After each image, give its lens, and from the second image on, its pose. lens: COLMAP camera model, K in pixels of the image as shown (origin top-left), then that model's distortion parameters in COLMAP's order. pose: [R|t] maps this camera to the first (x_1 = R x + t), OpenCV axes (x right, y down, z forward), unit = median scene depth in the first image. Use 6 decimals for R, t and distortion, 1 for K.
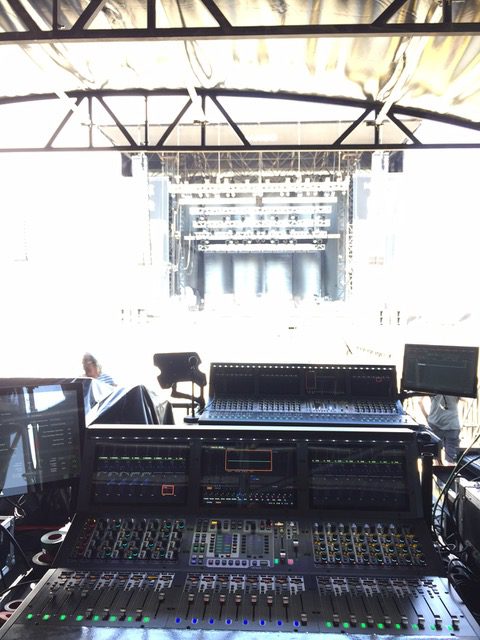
lens RADIAL K [[541.0, 0, 240.0], [0, 541.0, 320.0], [0, 0, 1]] dist [0.004619, -0.009074]
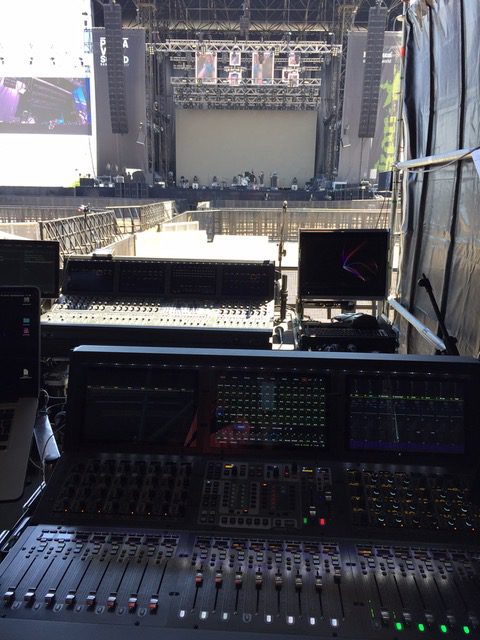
lens RADIAL K [[541.0, 0, 240.0], [0, 541.0, 320.0], [0, 0, 1]] dist [0.004619, -0.009074]
pose [[0.999650, 0.015712, -0.021265, -0.006980], [-0.010674, 0.975647, 0.219087, -0.010512], [0.024189, -0.218784, 0.975474, 0.105332]]
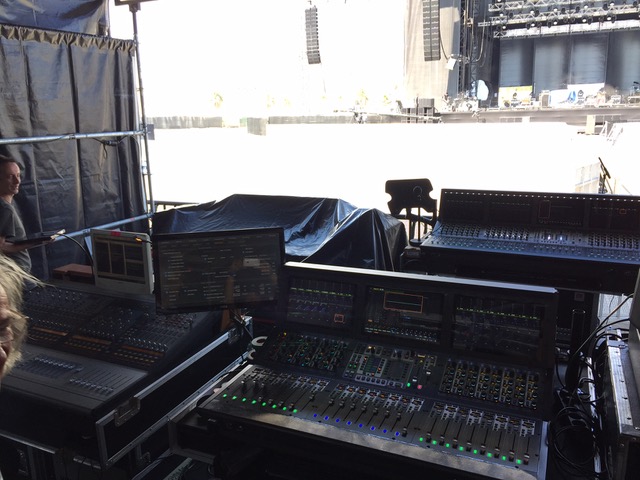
lens RADIAL K [[540.3, 0, 320.0], [0, 540.3, 240.0], [0, 0, 1]] dist [0.002692, -0.003738]
pose [[0.927509, 0.060319, -0.368901, 0.125163], [0.024208, 0.975130, 0.220308, -0.064324], [0.373016, -0.213268, 0.902982, -0.054273]]
